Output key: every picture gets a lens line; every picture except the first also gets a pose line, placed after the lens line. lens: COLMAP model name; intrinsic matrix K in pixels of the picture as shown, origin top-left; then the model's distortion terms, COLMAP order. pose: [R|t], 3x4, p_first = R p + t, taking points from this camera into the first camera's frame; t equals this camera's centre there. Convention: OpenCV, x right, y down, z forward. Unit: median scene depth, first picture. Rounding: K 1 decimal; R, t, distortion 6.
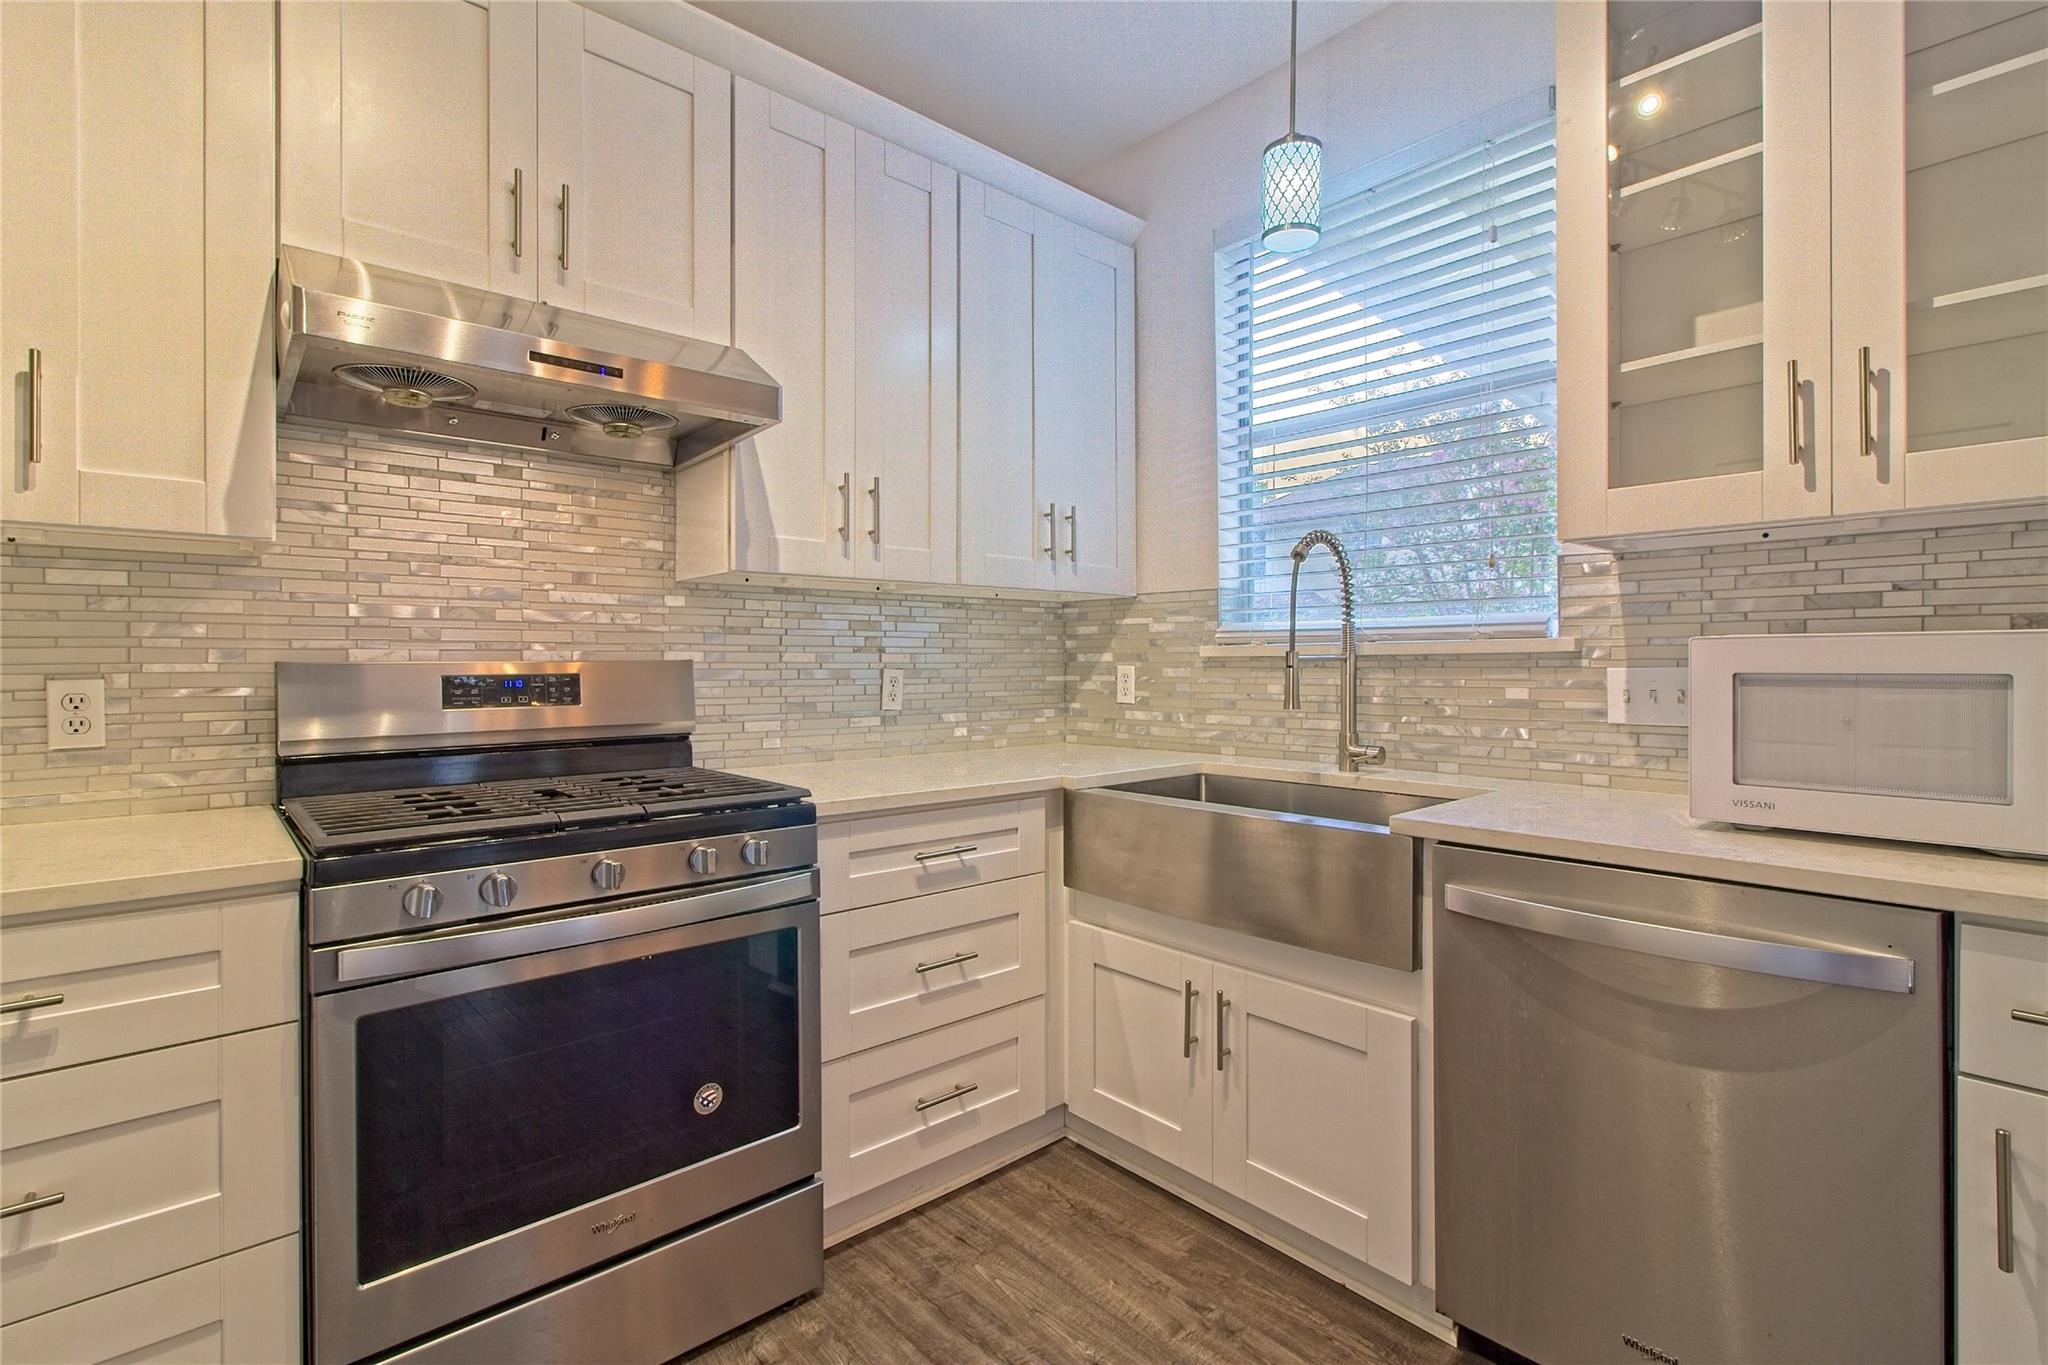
lens RADIAL K [[947.4, 0, 1014.2], [0, 947.4, 661.8], [0, 0, 1]] dist [-0.014122, 0.008751]
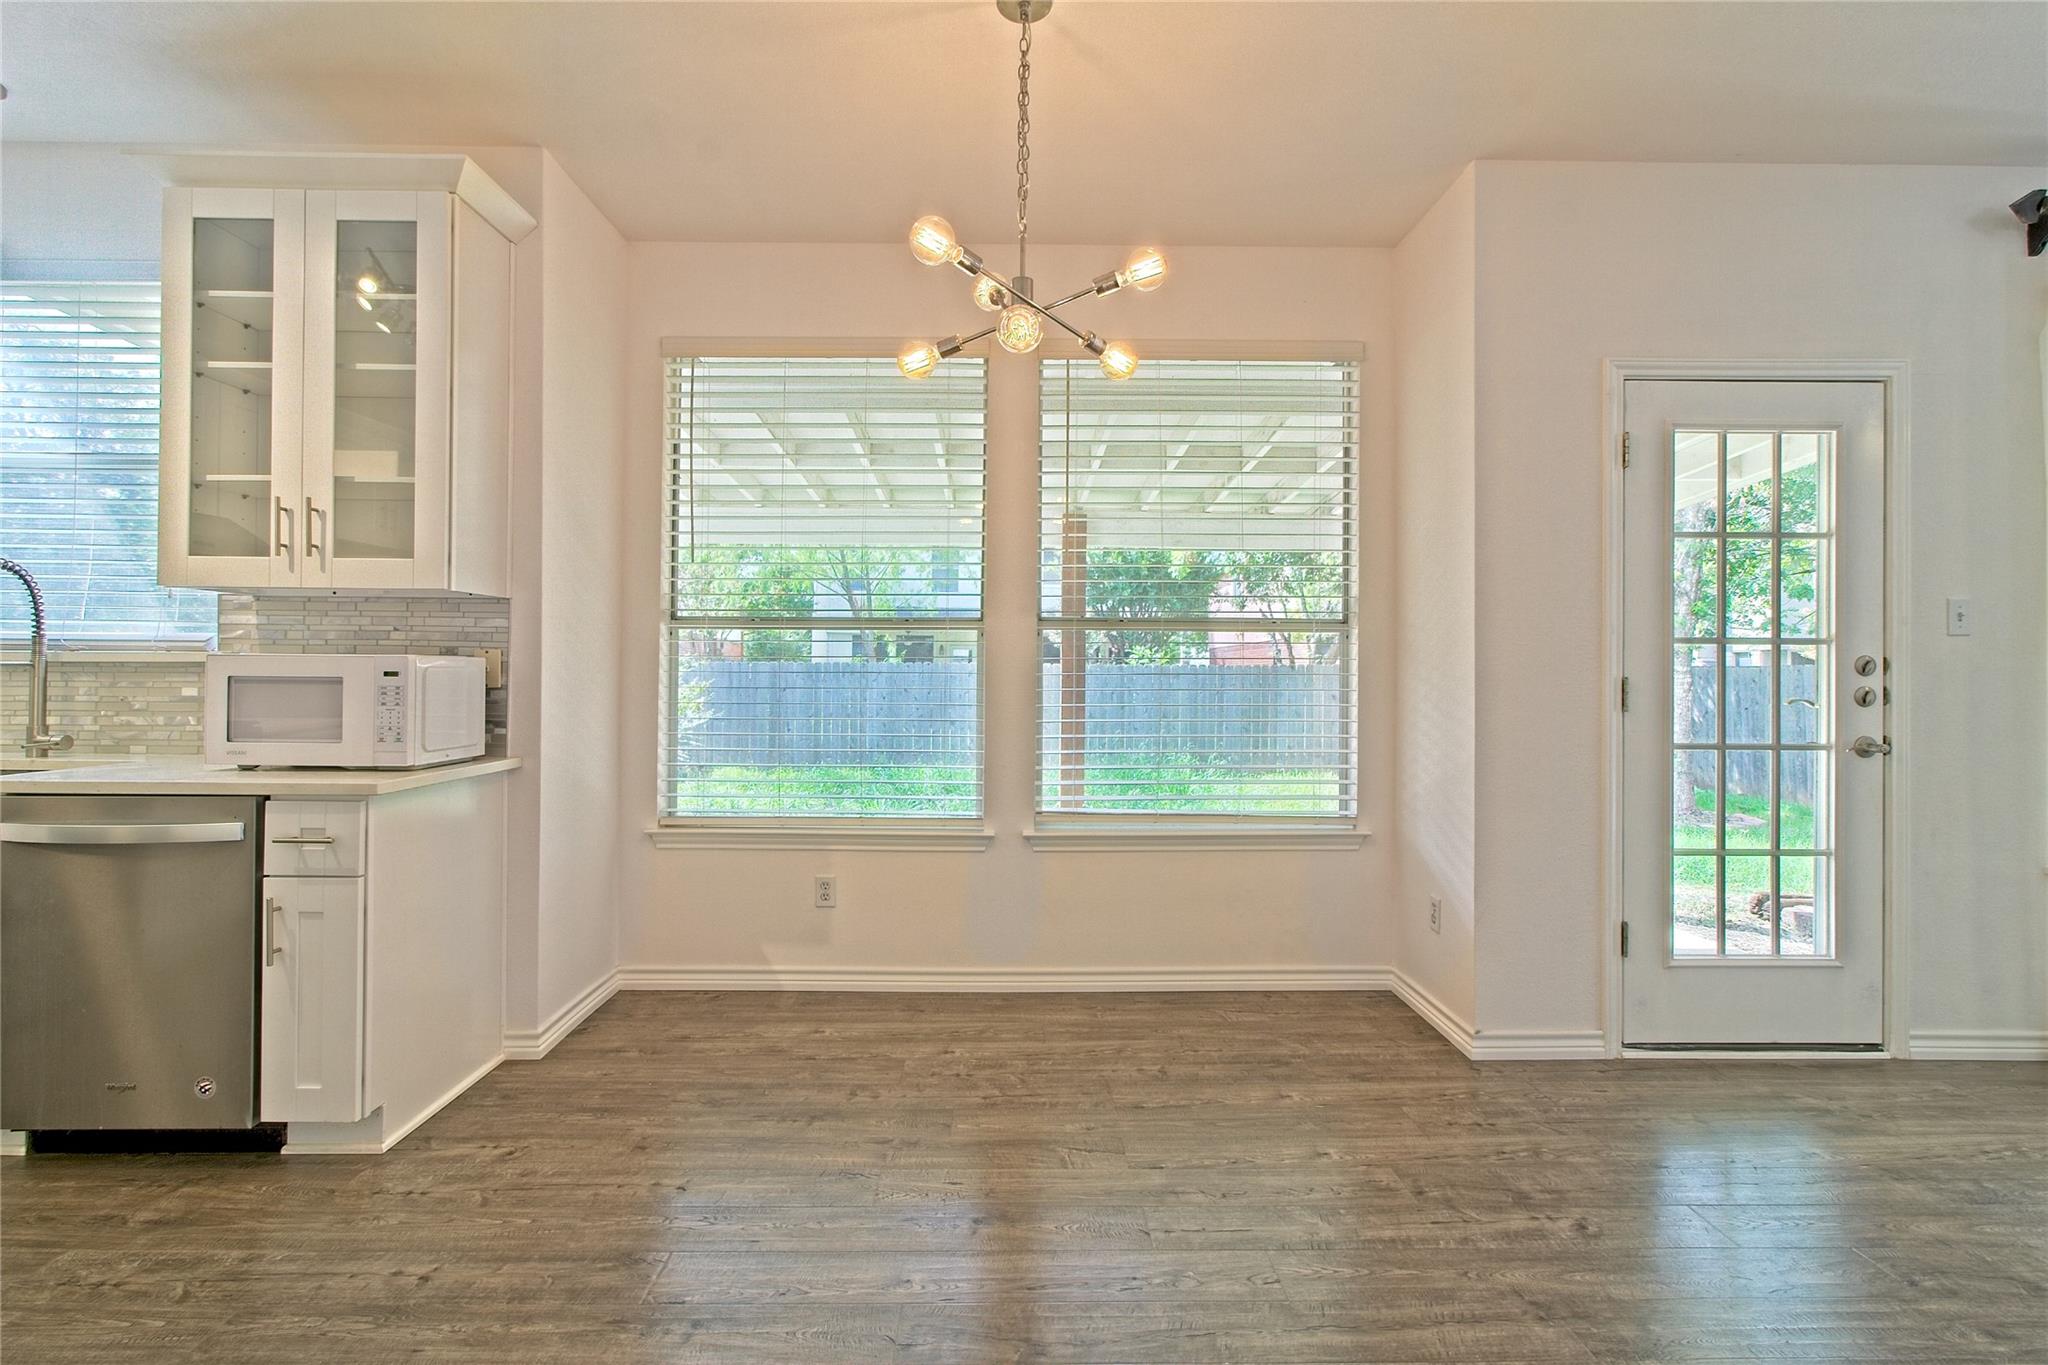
lens RADIAL K [[947.4, 0, 1016.3], [0, 947.4, 667.5], [0, 0, 1]] dist [-0.014122, 0.008751]
pose [[0.651649, 0.013049, 0.758409, 0.295564], [-0.010921, 0.999910, -0.007820, -0.004172], [-0.758442, -0.003186, 0.651732, -0.857945]]
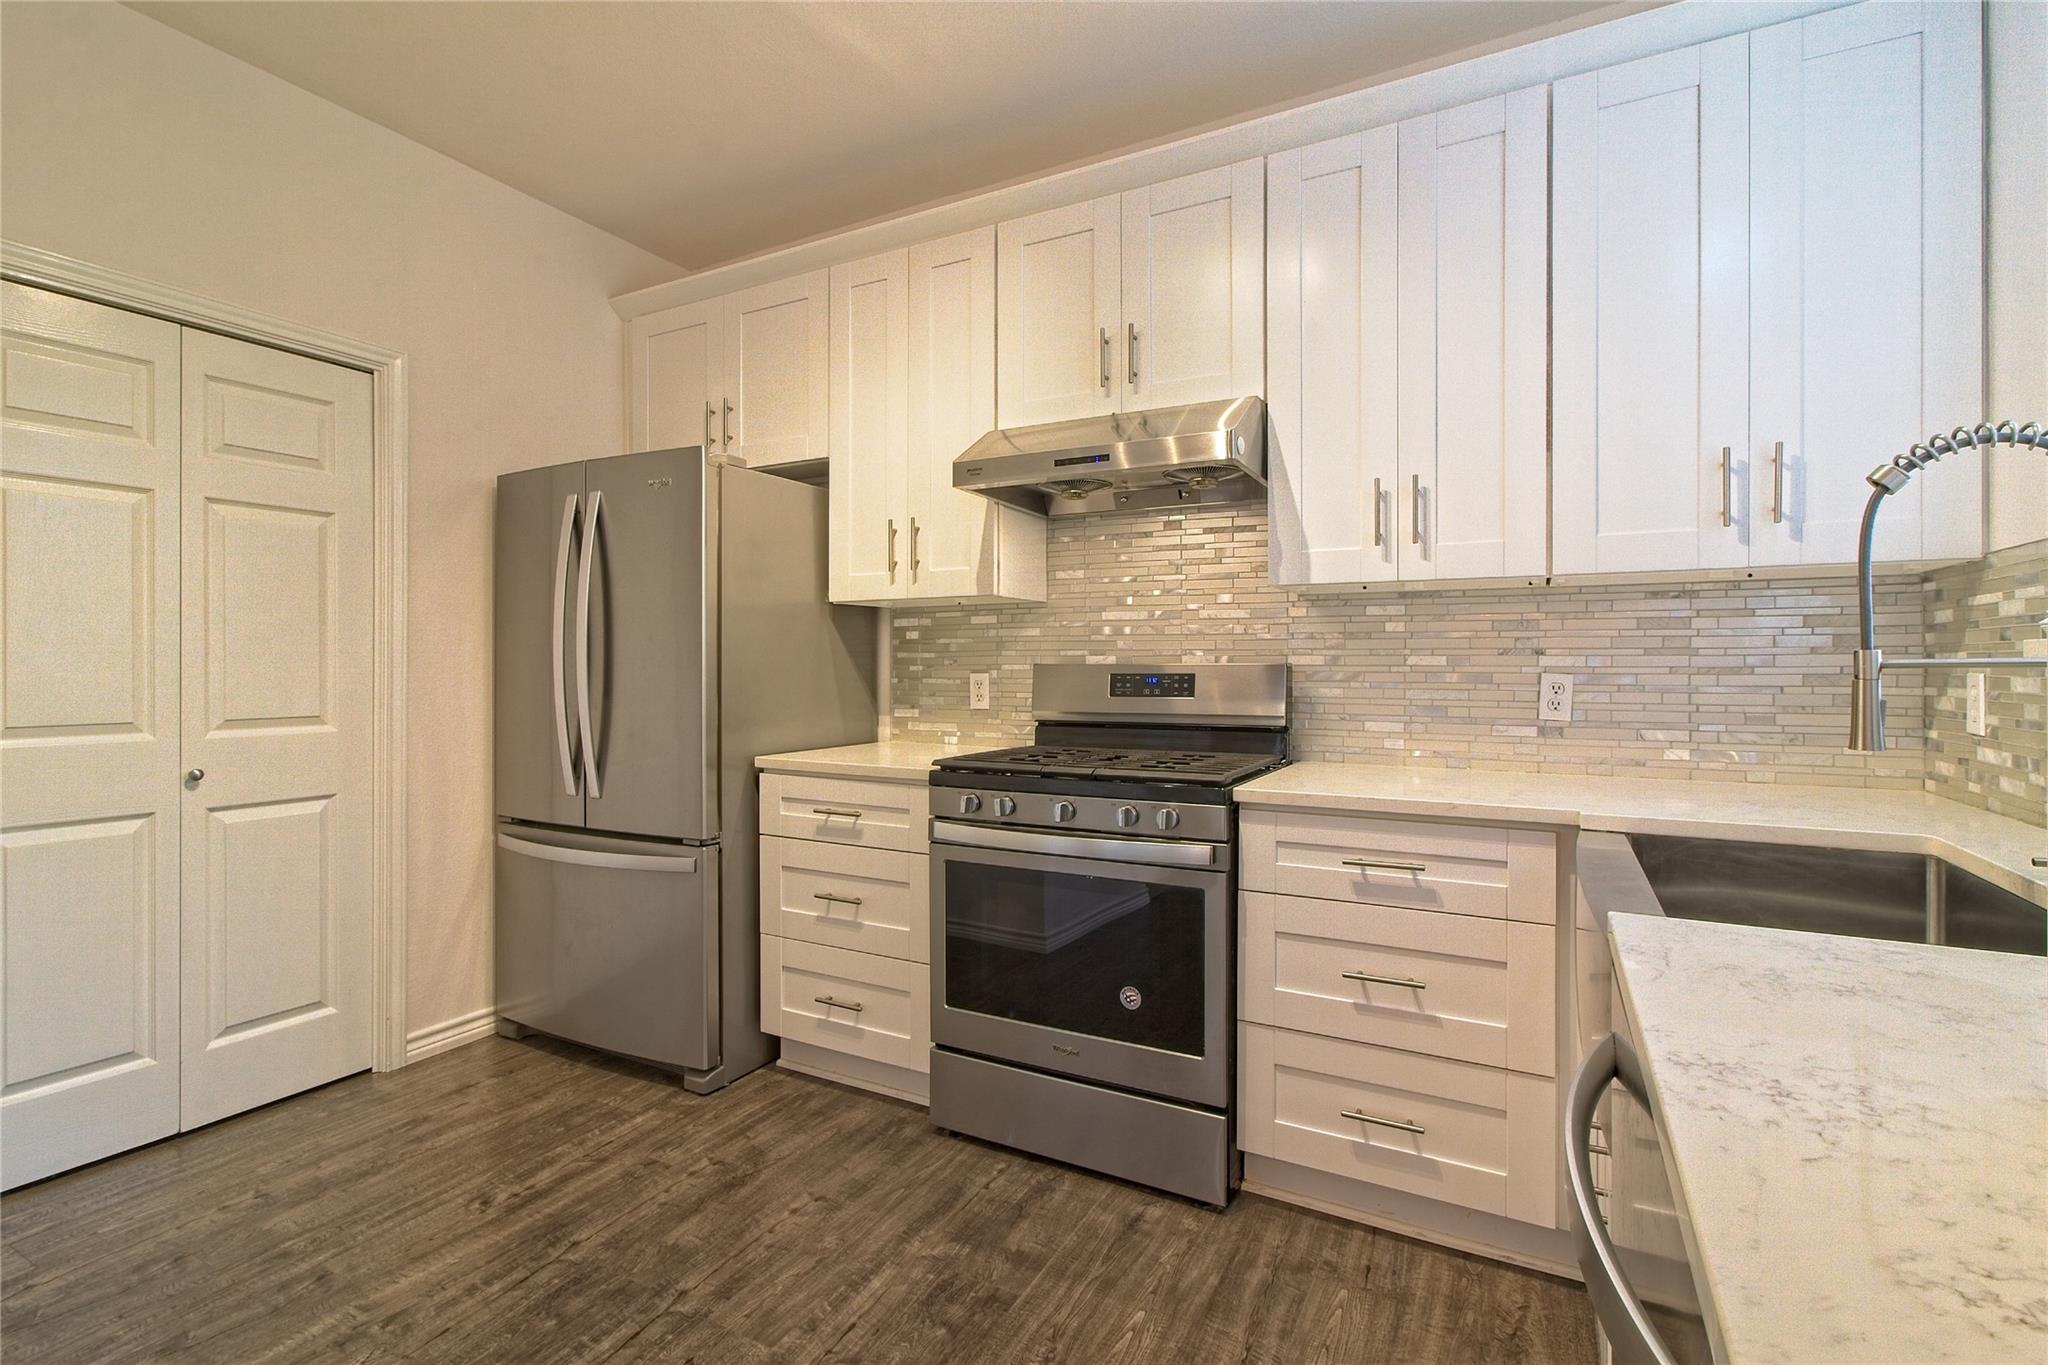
lens RADIAL K [[947.4, 0, 1022.3], [0, 947.4, 663.2], [0, 0, 1]] dist [-0.014122, 0.008751]
pose [[0.345131, 0.001754, -0.938553, 0.715464], [-0.001439, 0.999998, 0.001340, -0.003187], [0.938553, 0.000888, 0.345133, 0.338332]]
